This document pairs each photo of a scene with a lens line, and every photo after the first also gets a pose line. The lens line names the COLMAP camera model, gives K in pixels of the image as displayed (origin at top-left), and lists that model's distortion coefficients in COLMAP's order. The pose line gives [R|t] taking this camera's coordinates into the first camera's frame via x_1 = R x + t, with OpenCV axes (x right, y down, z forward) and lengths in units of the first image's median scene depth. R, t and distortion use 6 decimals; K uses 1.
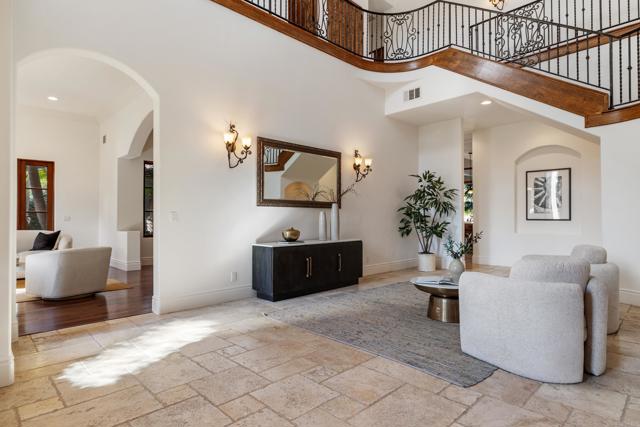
lens RADIAL K [[361.4, 0, 319.8], [0, 361.4, 213.0], [0, 0, 1]] dist [-0.003714, -0.000442]
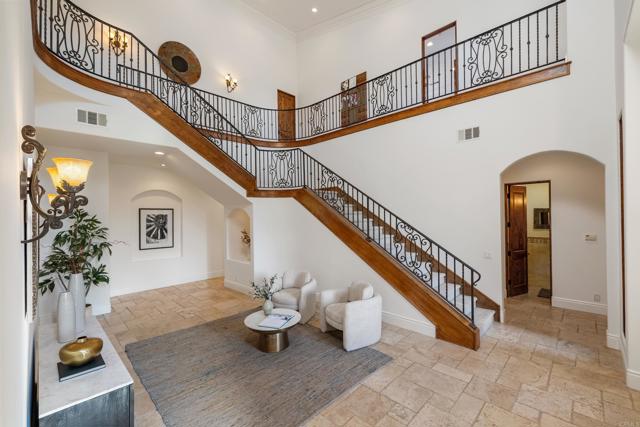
lens RADIAL K [[274.3, 0, 320.1], [0, 274.3, 212.7], [0, 0, 1]] dist [-0.000399, -0.000284]
pose [[-0.031152, 0.005690, 0.999498, -0.456433], [-0.002562, 0.999980, -0.005773, -0.132967], [-0.999511, -0.002741, -0.031137, 0.600220]]
